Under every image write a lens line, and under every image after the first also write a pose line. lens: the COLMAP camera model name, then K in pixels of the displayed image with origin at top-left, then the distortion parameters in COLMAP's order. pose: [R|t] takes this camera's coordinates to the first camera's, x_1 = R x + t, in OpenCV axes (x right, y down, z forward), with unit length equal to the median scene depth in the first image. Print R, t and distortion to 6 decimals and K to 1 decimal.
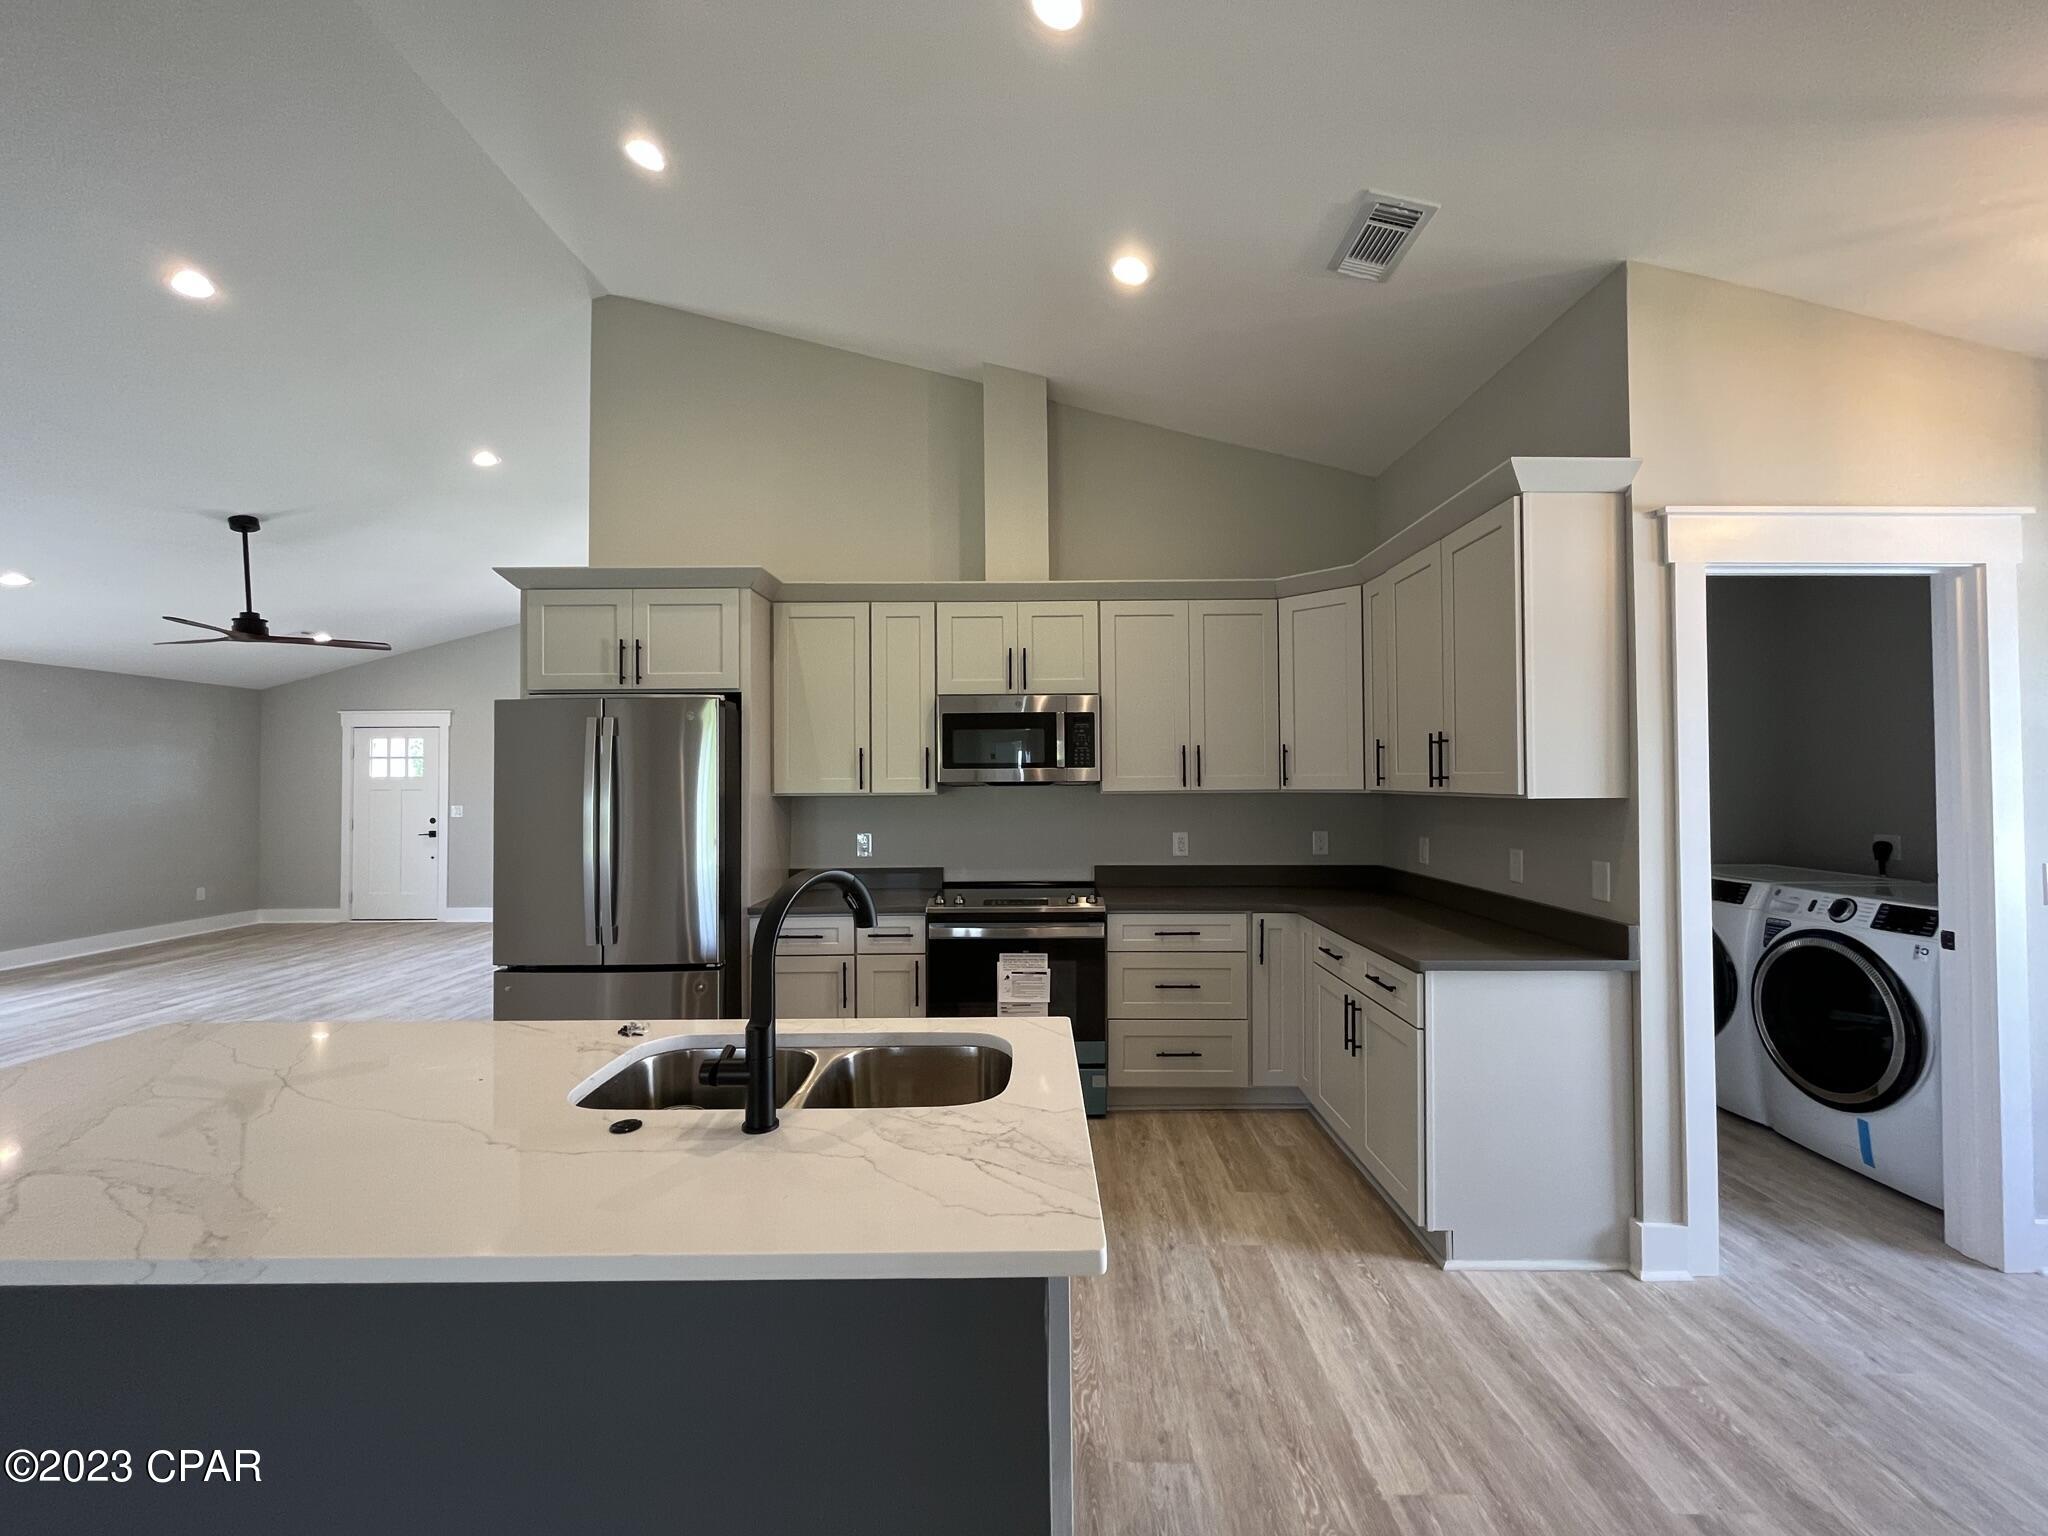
lens RADIAL K [[829.5, 0, 1024.0], [0, 829.5, 768.0], [0, 0, 1]] dist [-0.002806, 0.000222]
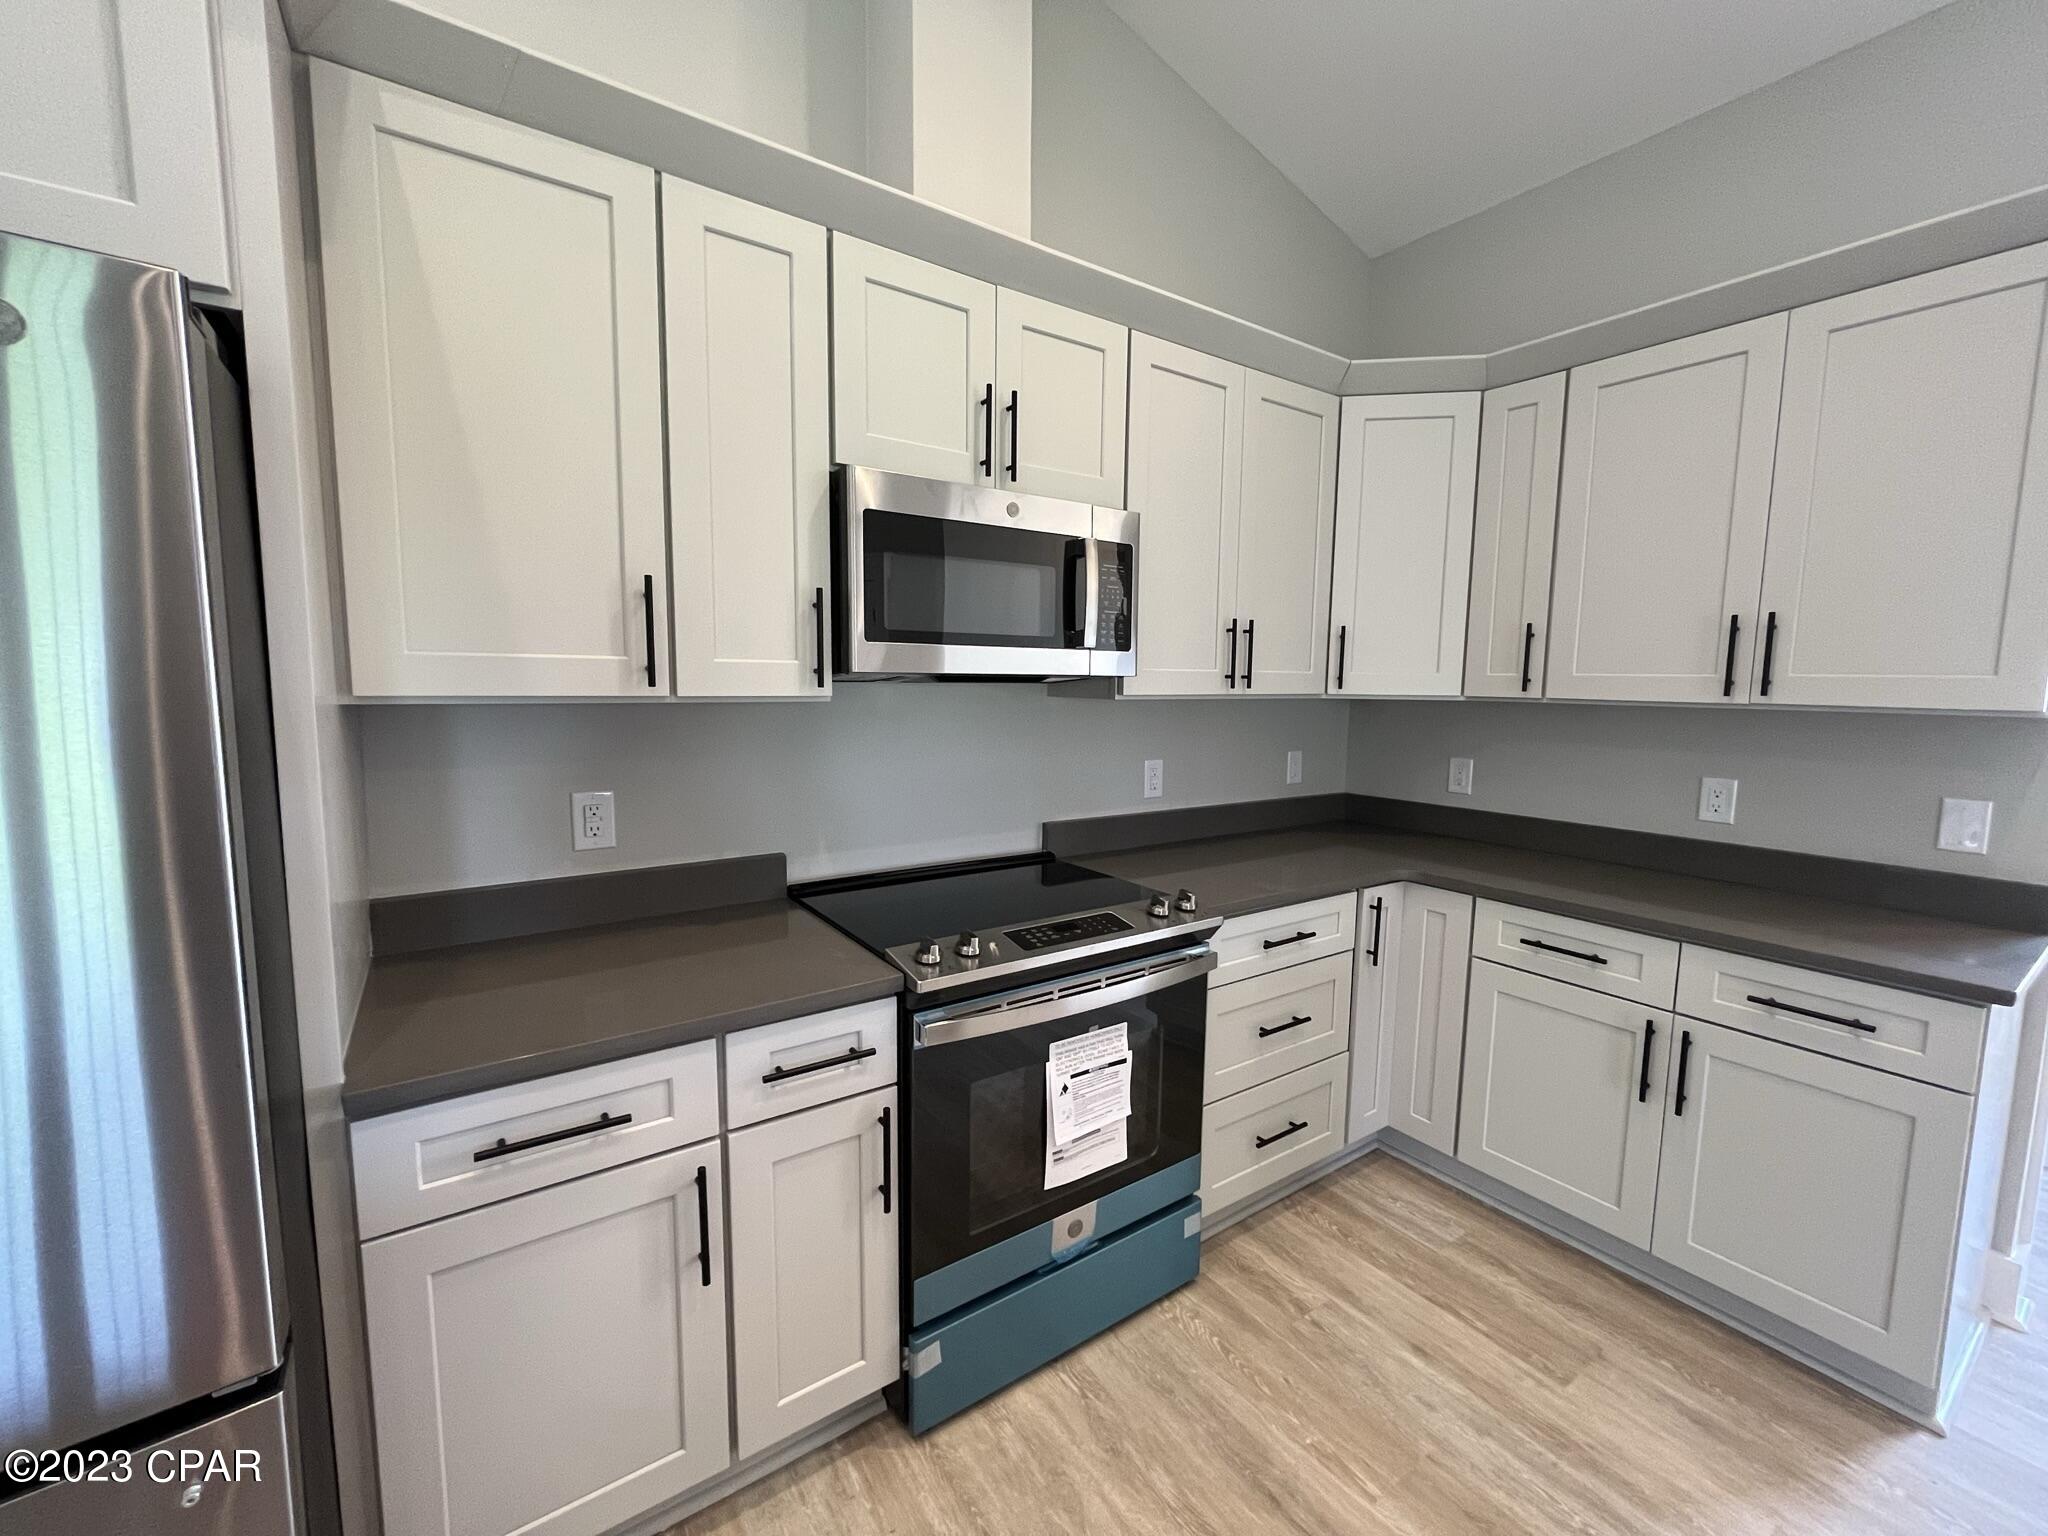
lens RADIAL K [[829.5, 0, 1024.0], [0, 829.5, 768.0], [0, 0, 1]] dist [-0.002806, 0.000222]
pose [[0.819311, -0.045041, 0.571578, -0.296422], [-0.026491, 0.992871, 0.116212, 0.015032], [-0.572737, -0.110355, 0.812277, 0.634897]]
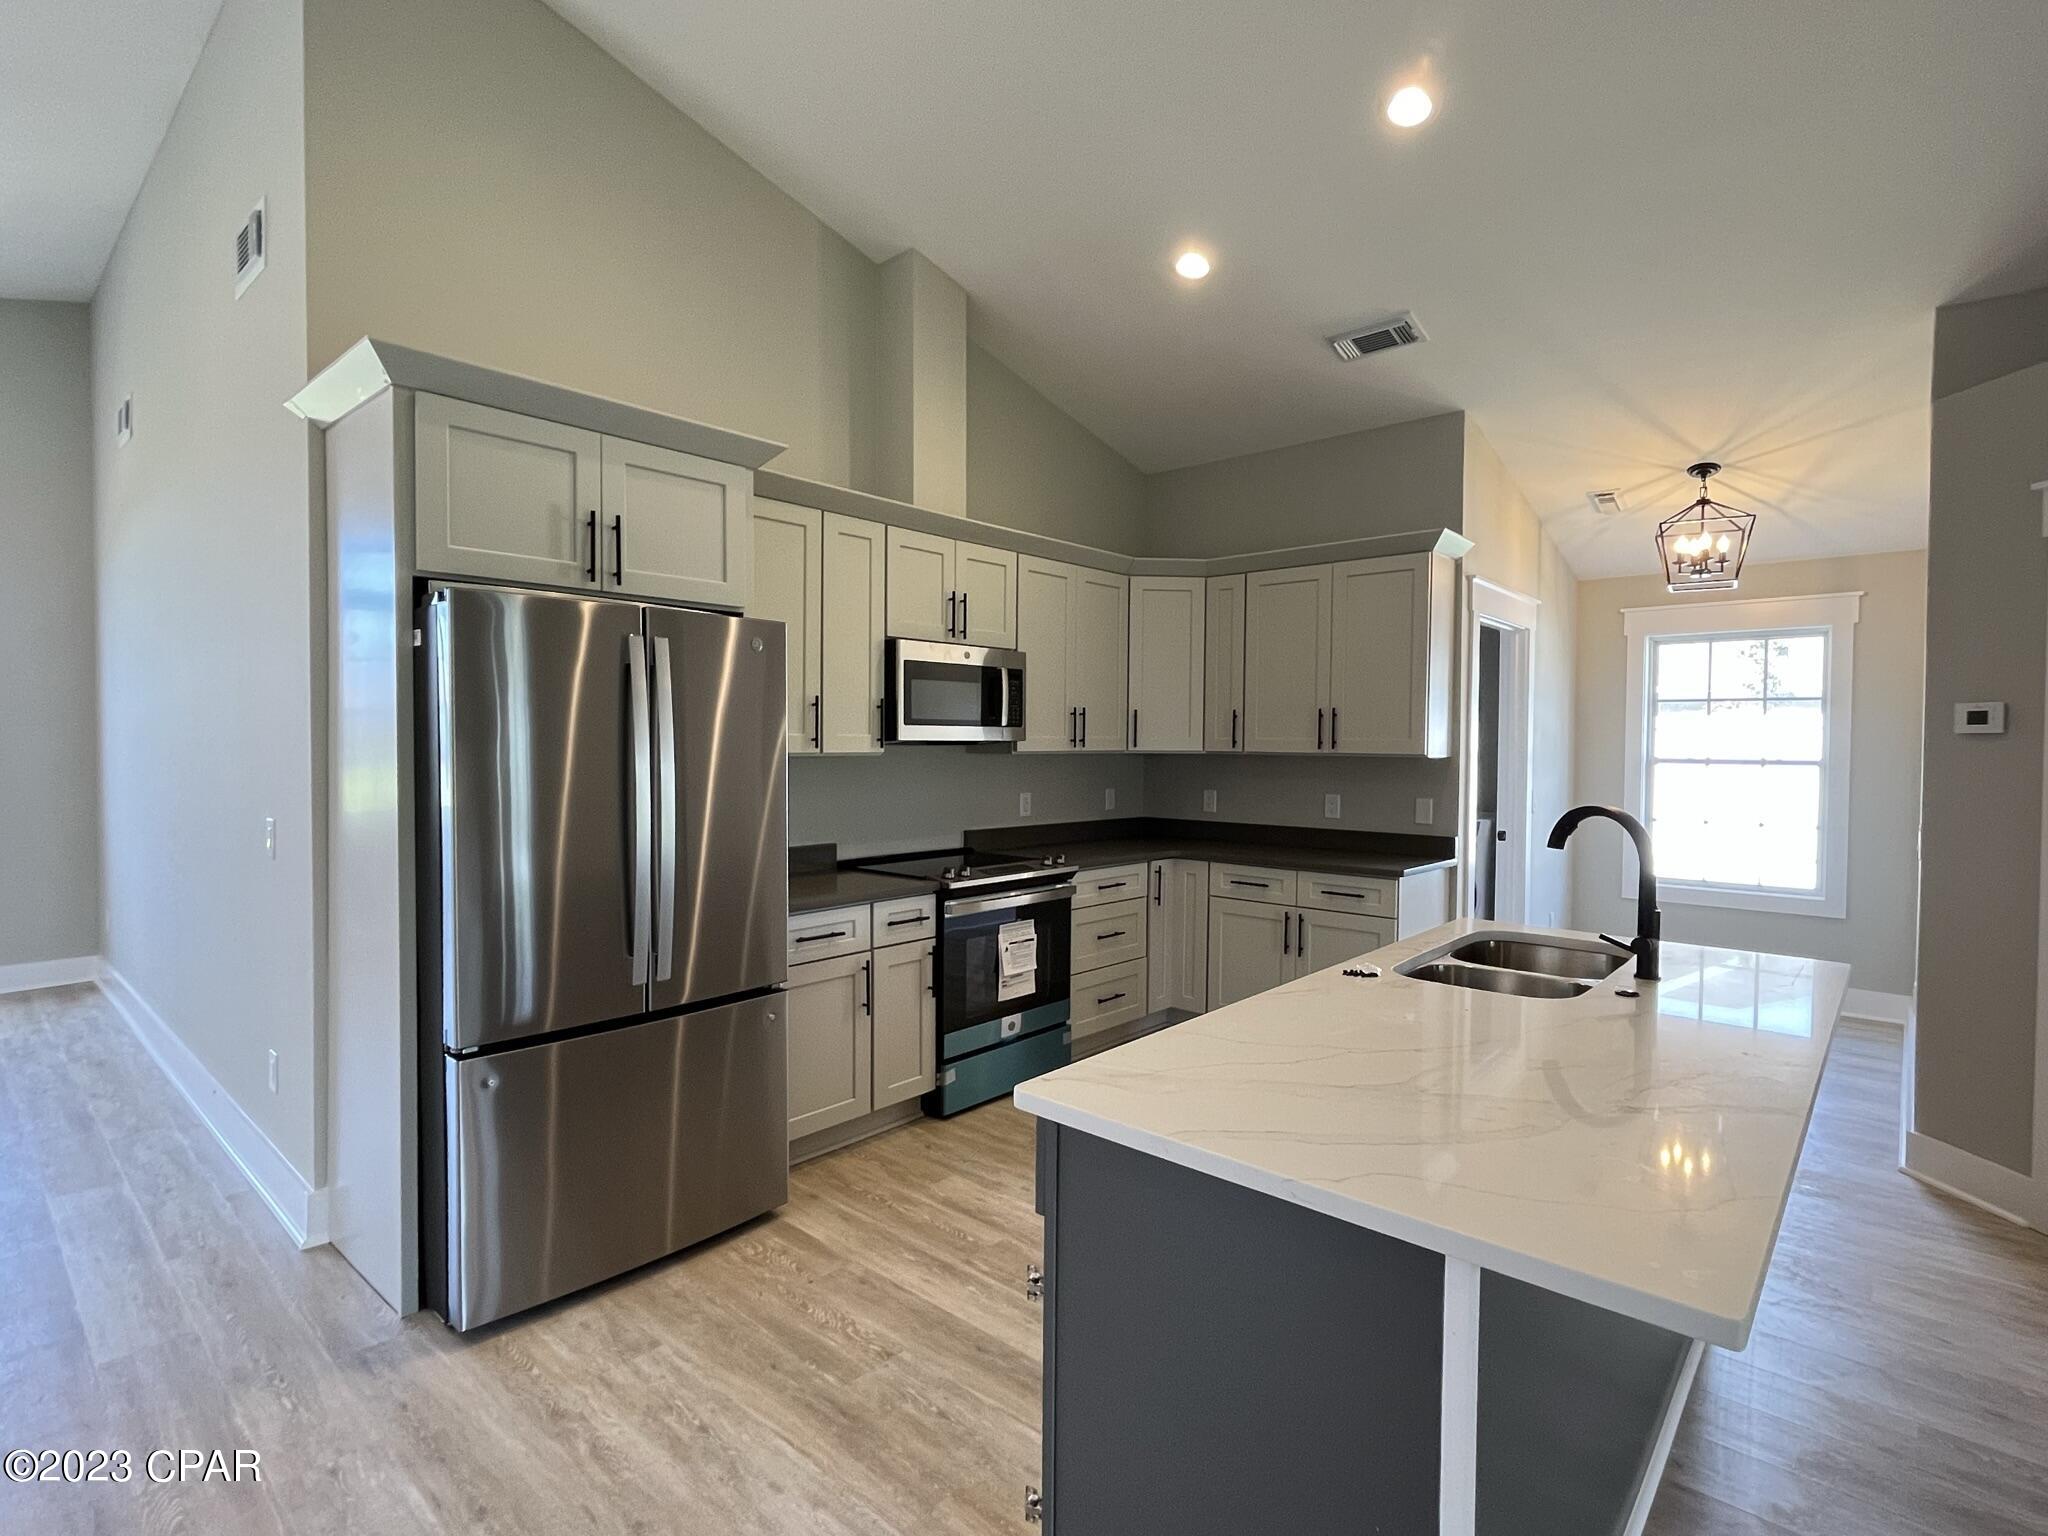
lens RADIAL K [[1008.1, 0, 1024.0], [0, 1008.1, 768.0], [0, 0, 1]] dist [-0.000381, -0.000074]
pose [[0.663922, -0.009124, 0.747747, -0.842653], [-0.024136, 0.999143, 0.033621, 0.008189], [-0.747413, -0.040369, 0.663133, 0.230864]]
